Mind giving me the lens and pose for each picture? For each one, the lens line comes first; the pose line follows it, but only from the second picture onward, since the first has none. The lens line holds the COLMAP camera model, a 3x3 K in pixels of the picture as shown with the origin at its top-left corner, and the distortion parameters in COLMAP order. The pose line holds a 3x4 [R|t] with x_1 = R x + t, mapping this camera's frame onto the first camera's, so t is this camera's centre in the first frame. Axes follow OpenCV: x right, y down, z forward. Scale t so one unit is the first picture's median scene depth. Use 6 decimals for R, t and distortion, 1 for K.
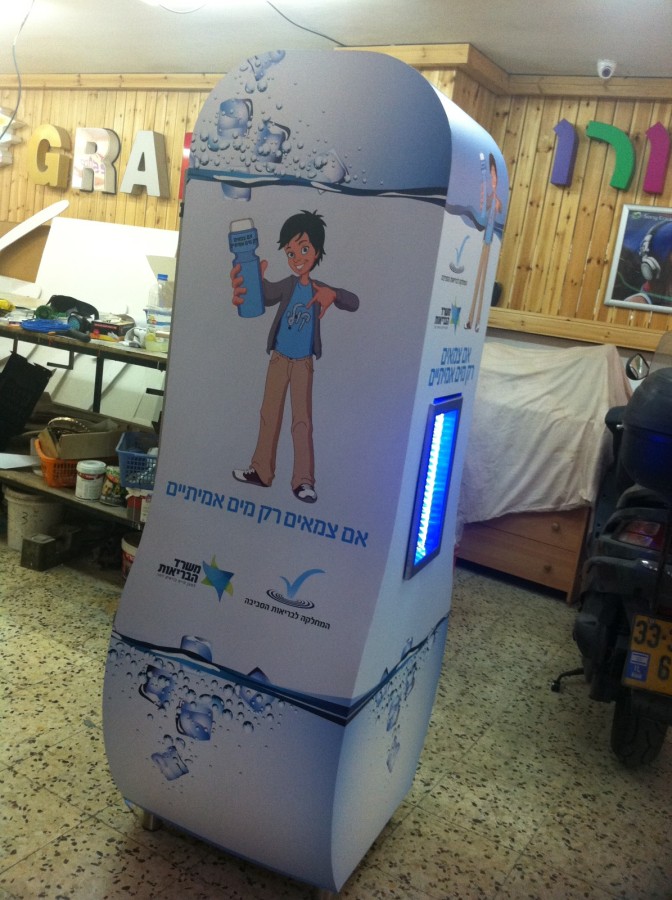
lens RADIAL K [[829.9, 0, 336.0], [0, 829.9, 450.0], [0, 0, 1]] dist [-0.003175, -0.059813]
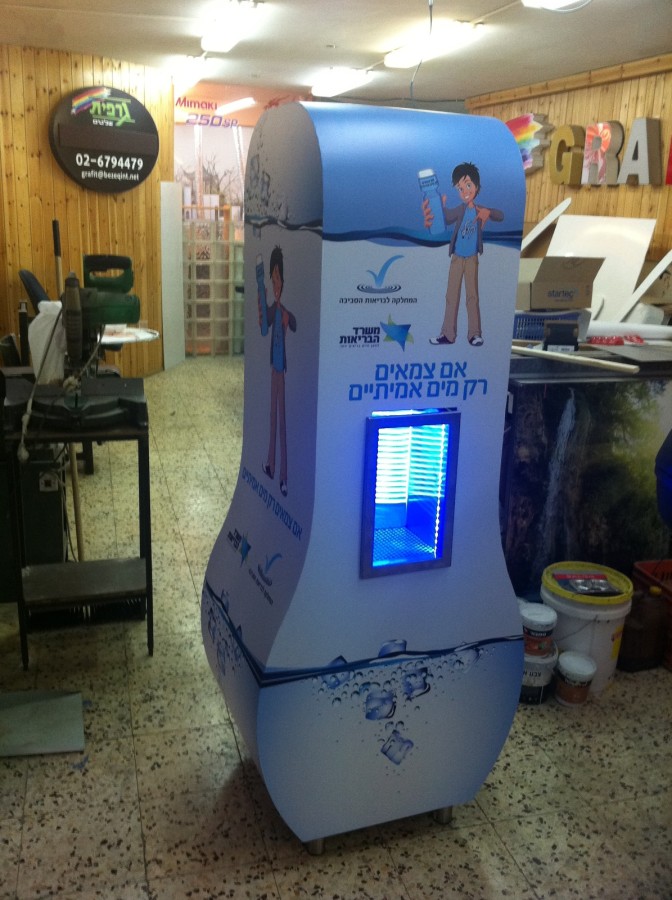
lens RADIAL K [[829.9, 0, 336.0], [0, 829.9, 450.0], [0, 0, 1]] dist [-0.003175, -0.059813]
pose [[0.733651, 0.087279, -0.673898, 0.193124], [-0.075594, 0.996044, 0.046704, -0.014601], [0.675309, 0.016678, 0.737347, 0.046721]]
